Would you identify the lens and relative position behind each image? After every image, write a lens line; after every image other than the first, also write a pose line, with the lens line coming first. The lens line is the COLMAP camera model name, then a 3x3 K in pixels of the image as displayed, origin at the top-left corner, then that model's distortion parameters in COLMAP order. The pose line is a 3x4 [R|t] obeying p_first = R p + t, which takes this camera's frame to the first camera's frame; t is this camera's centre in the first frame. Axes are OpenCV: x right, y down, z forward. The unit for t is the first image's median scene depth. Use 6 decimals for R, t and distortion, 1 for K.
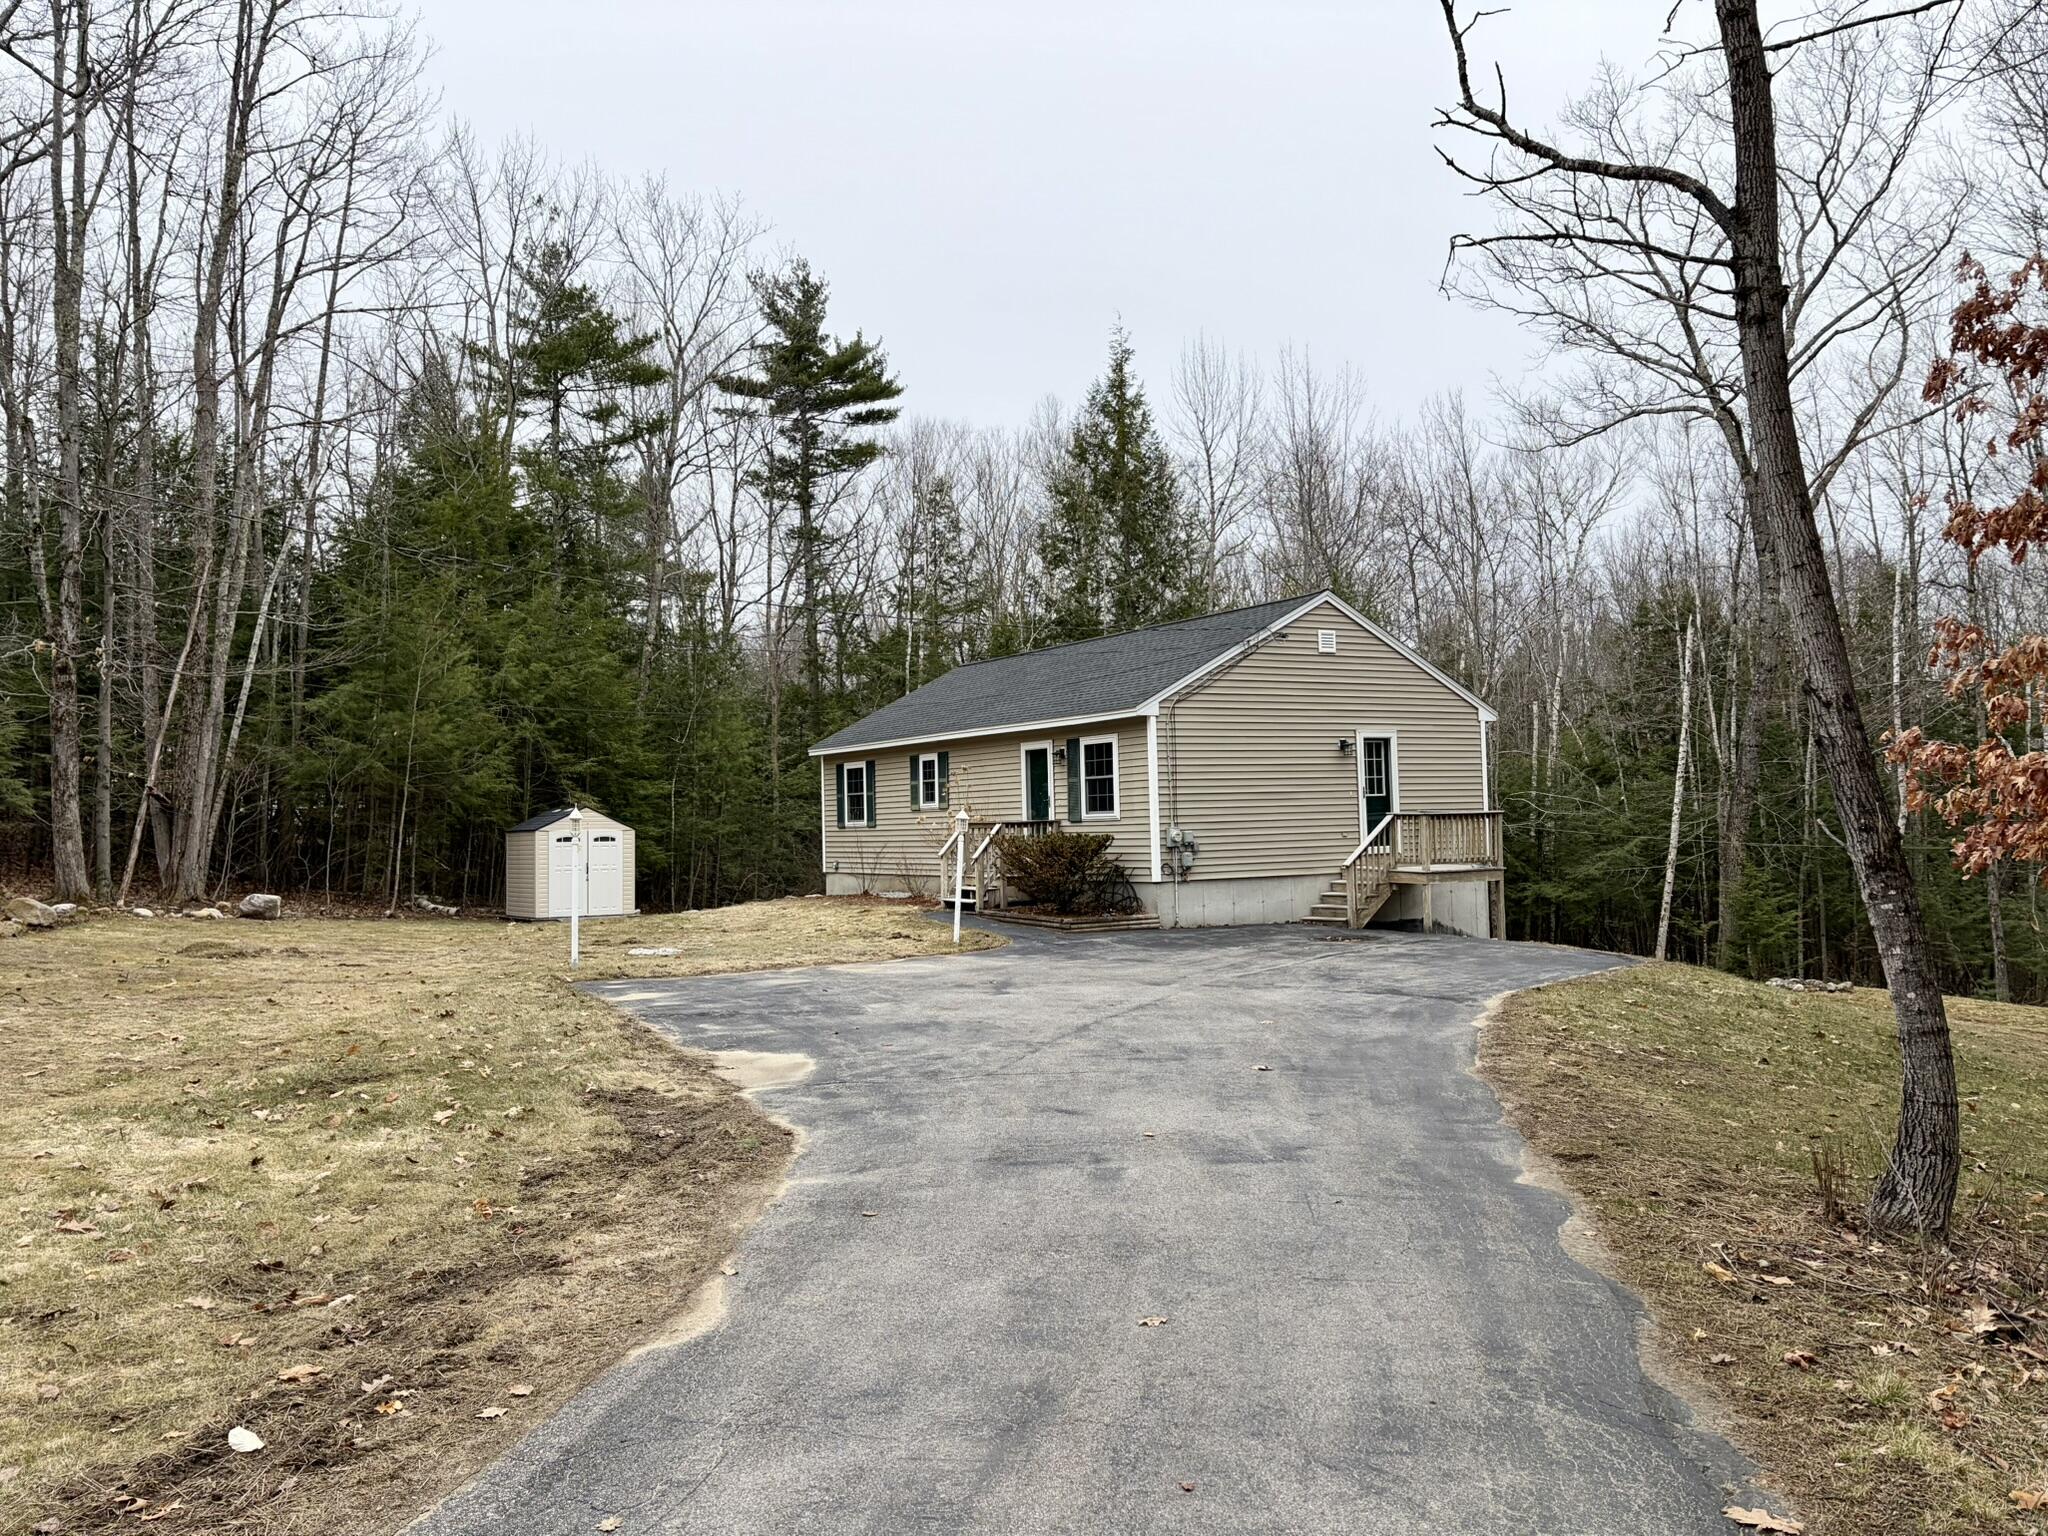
lens RADIAL K [[1524.0, 0, 1024.0], [0, 1524.0, 768.0], [0, 0, 1]] dist [0.020809, -0.003757]
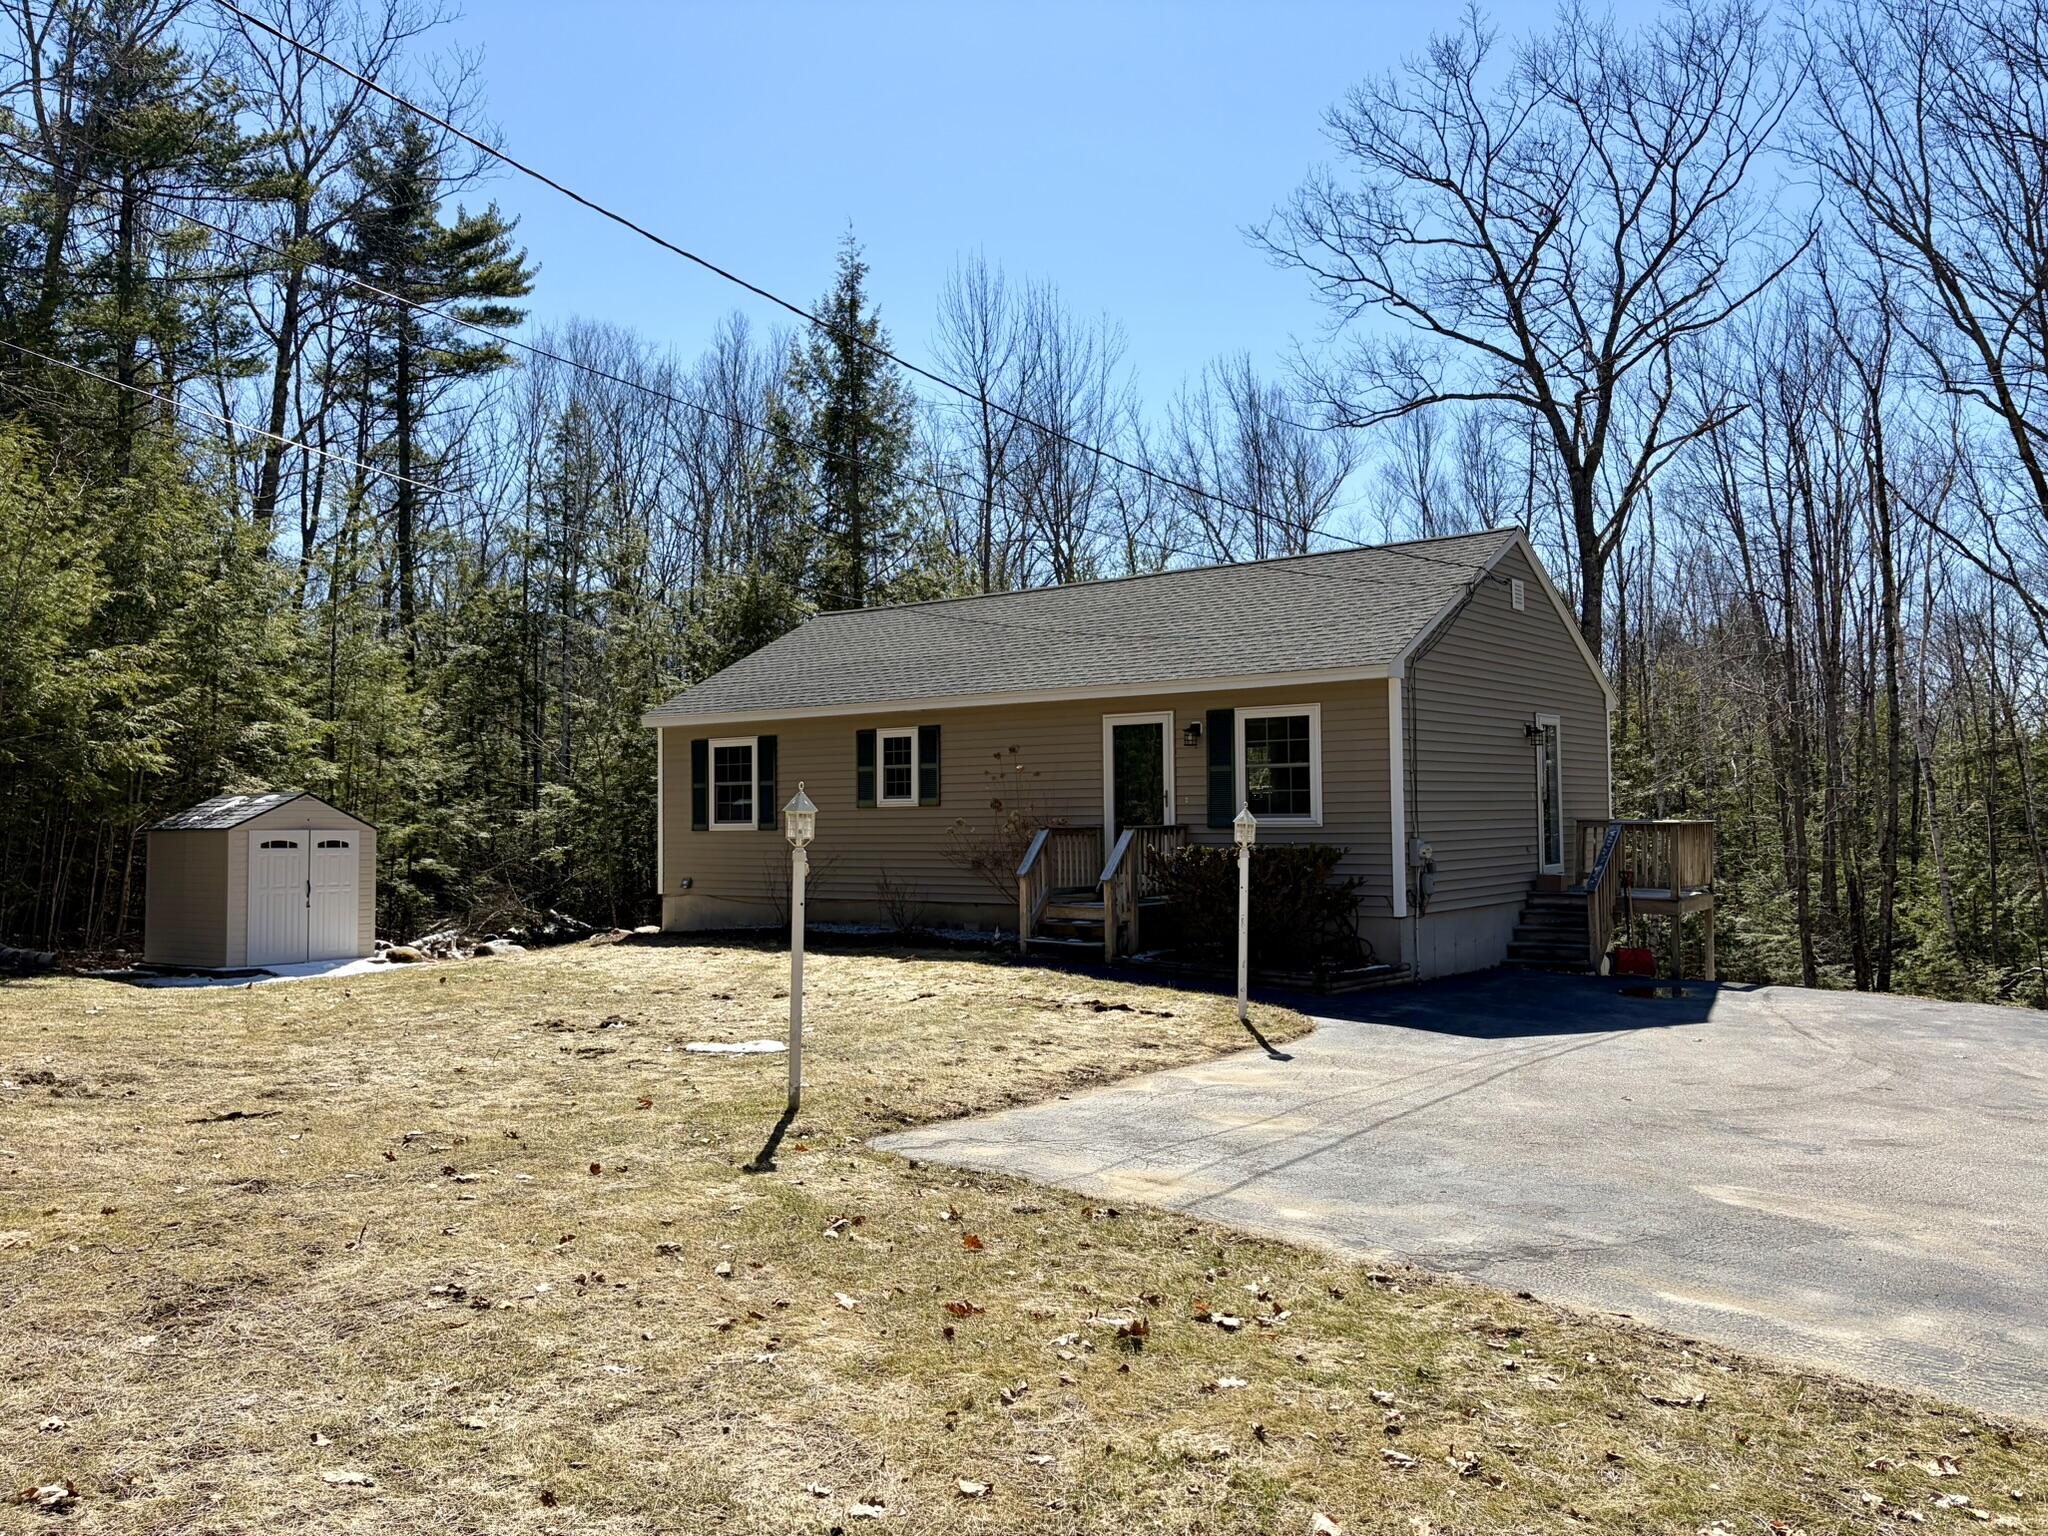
lens RADIAL K [[1533.0, 0, 1013.5], [0, 1533.0, 765.2], [0, 0, 1]] dist [0.013537, -0.002970]
pose [[0.935355, 0.025616, 0.352782, -0.184145], [-0.024502, 0.999671, -0.007624, 0.008285], [-0.352861, -0.001512, 0.935674, 0.222910]]
